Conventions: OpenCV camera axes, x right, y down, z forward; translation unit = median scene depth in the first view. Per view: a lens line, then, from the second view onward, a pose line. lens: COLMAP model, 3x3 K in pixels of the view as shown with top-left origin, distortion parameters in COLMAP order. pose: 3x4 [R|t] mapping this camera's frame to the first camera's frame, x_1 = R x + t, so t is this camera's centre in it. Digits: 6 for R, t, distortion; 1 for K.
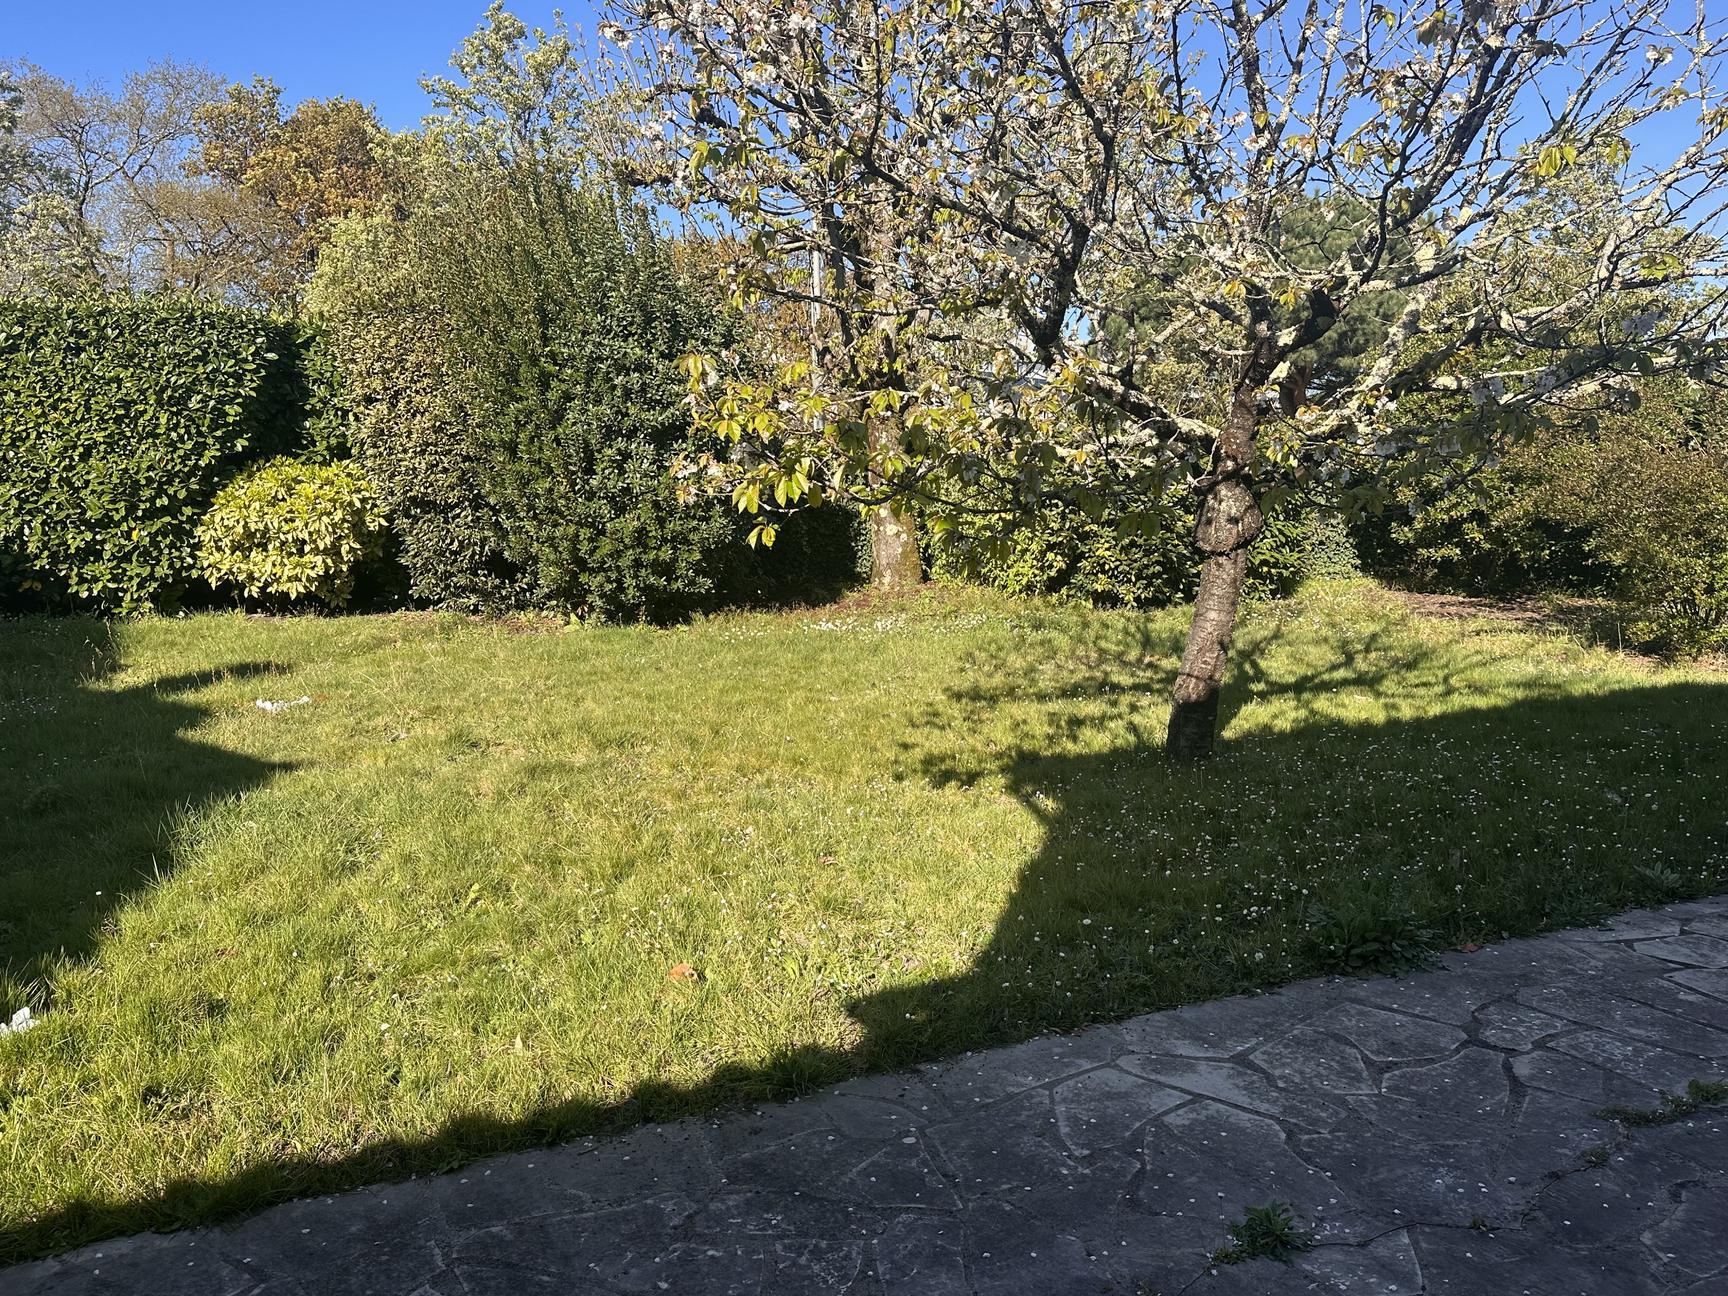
lens RADIAL K [[1230.0, 0, 864.4], [0, 1230.0, 649.0], [0, 0, 1]] dist [0.004772, -0.001137]
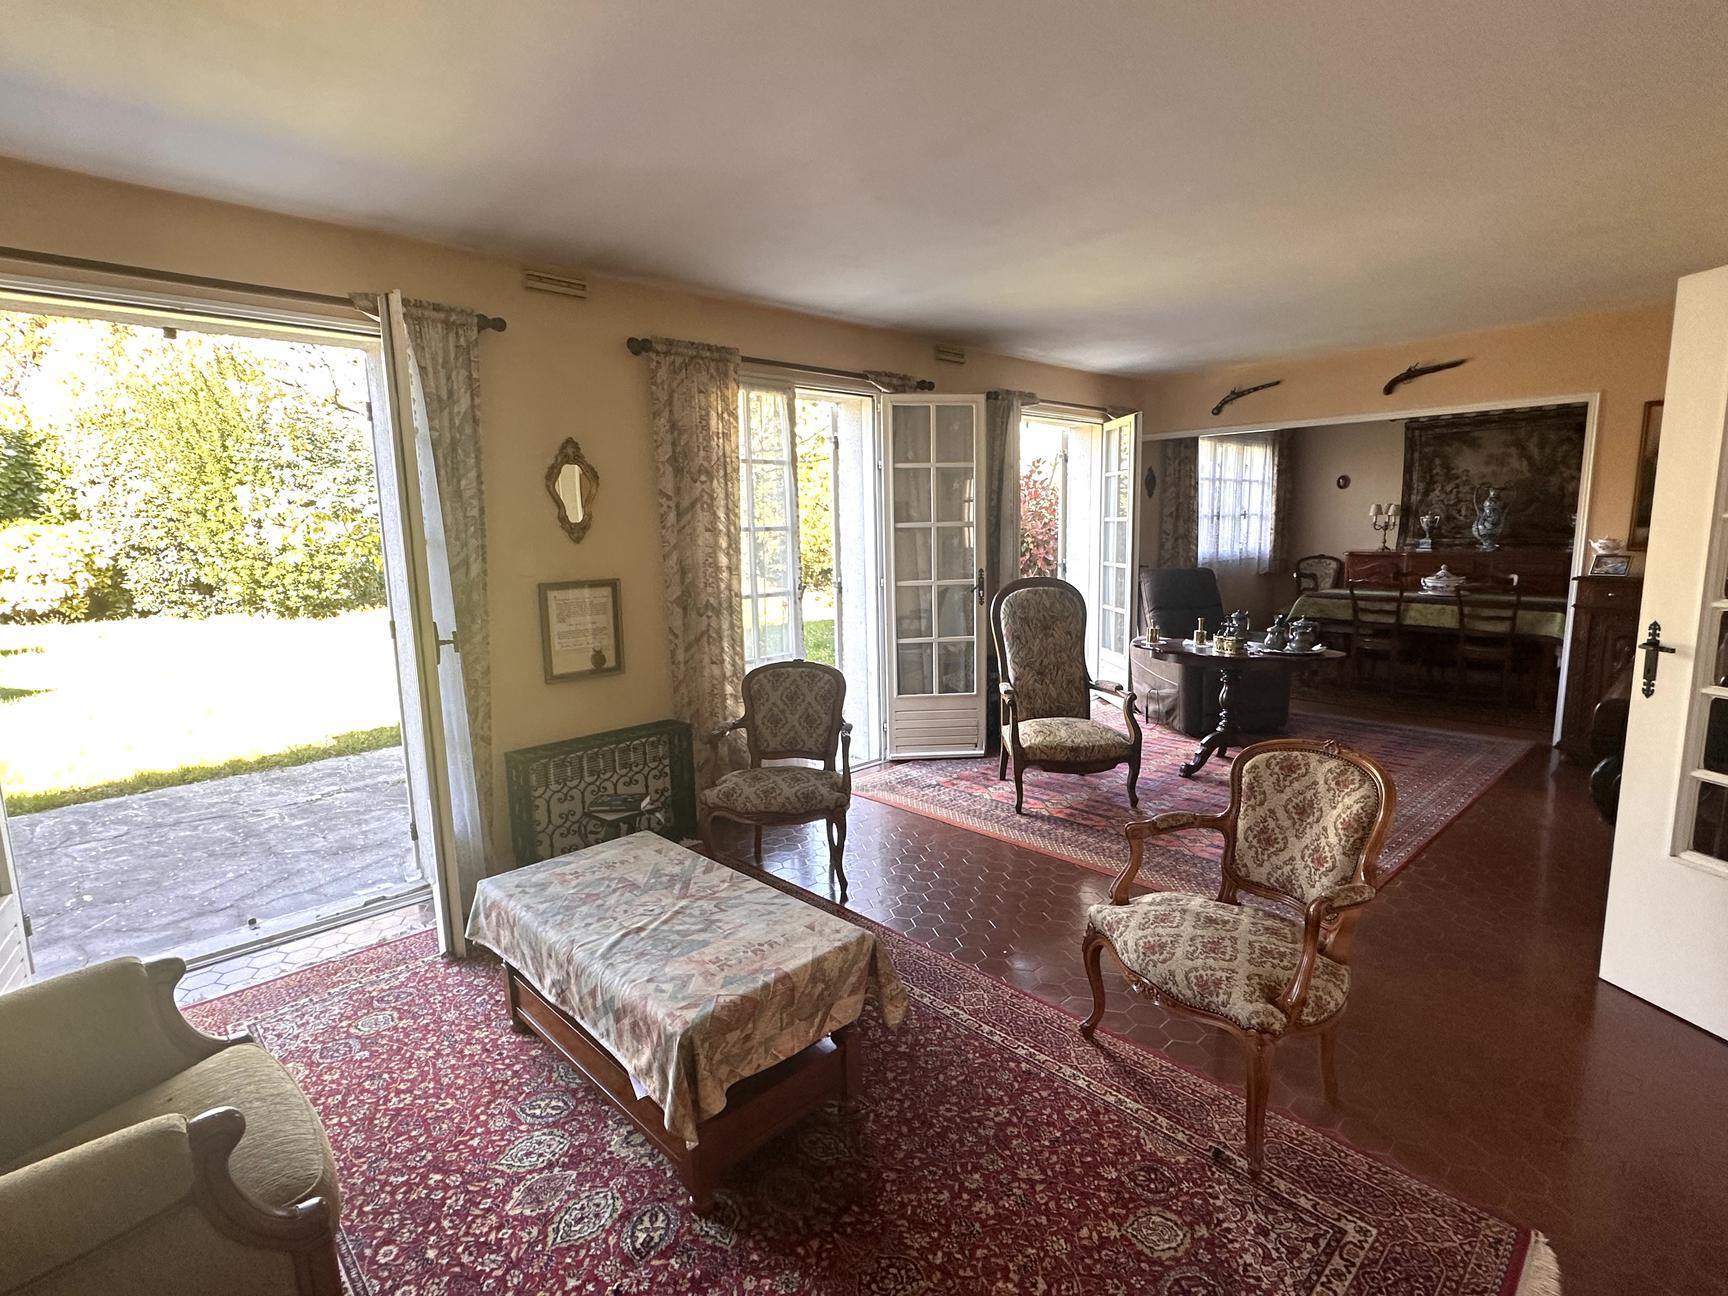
lens RADIAL K [[861.3, 0, 864.7], [0, 861.3, 648.5], [0, 0, 1]] dist [0.000570, 0.001473]
pose [[0.942999, -0.056598, 0.327948, 0.151494], [0.055195, 0.998383, 0.013592, 0.046851], [-0.328187, 0.005284, 0.944598, -0.356303]]
